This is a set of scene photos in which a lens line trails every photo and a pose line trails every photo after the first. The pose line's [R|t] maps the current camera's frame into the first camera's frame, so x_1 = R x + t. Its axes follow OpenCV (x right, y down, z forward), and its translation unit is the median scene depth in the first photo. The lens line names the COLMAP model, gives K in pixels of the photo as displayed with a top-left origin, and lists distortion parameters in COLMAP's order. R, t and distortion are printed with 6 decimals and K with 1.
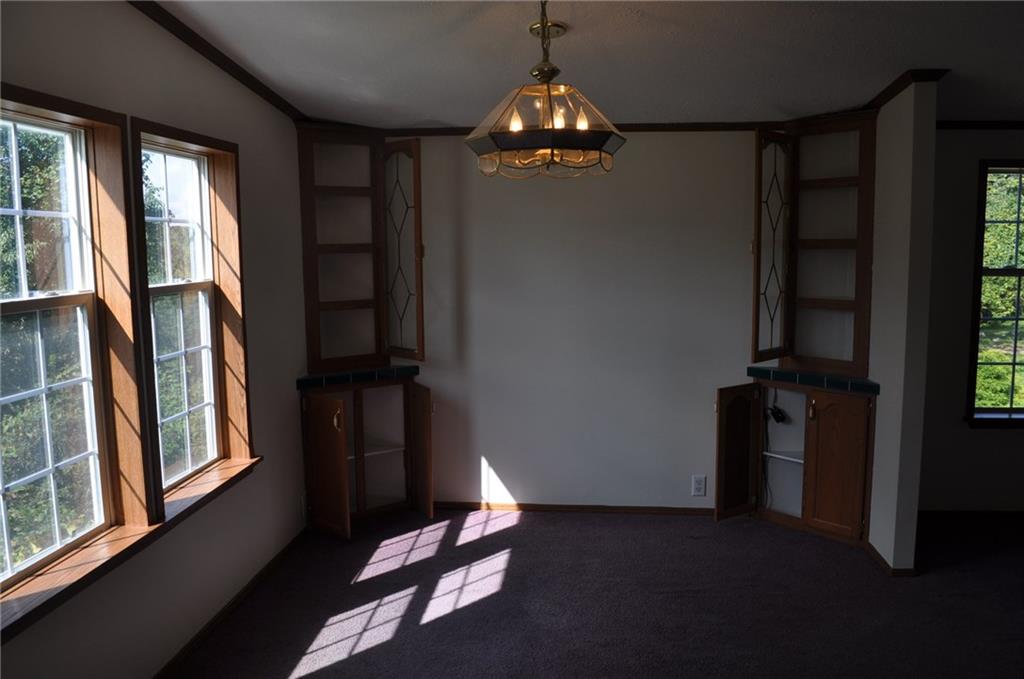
lens RADIAL K [[803.4, 0, 505.3], [0, 803.4, 344.7], [0, 0, 1]] dist [-0.086392, 0.013641]
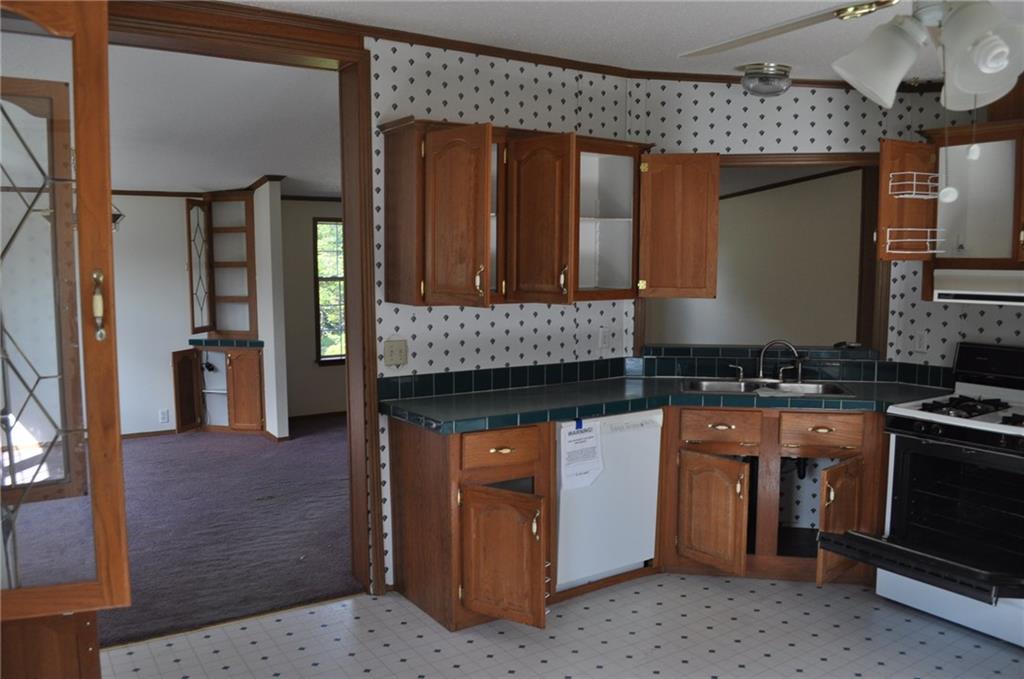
lens RADIAL K [[803.4, 0, 505.3], [0, 803.4, 344.7], [0, 0, 1]] dist [-0.086392, 0.013641]
pose [[0.773631, -0.058626, 0.630918, -0.234674], [0.073108, 0.997319, 0.003027, 0.085780], [-0.629405, 0.043783, 0.775843, -0.714961]]
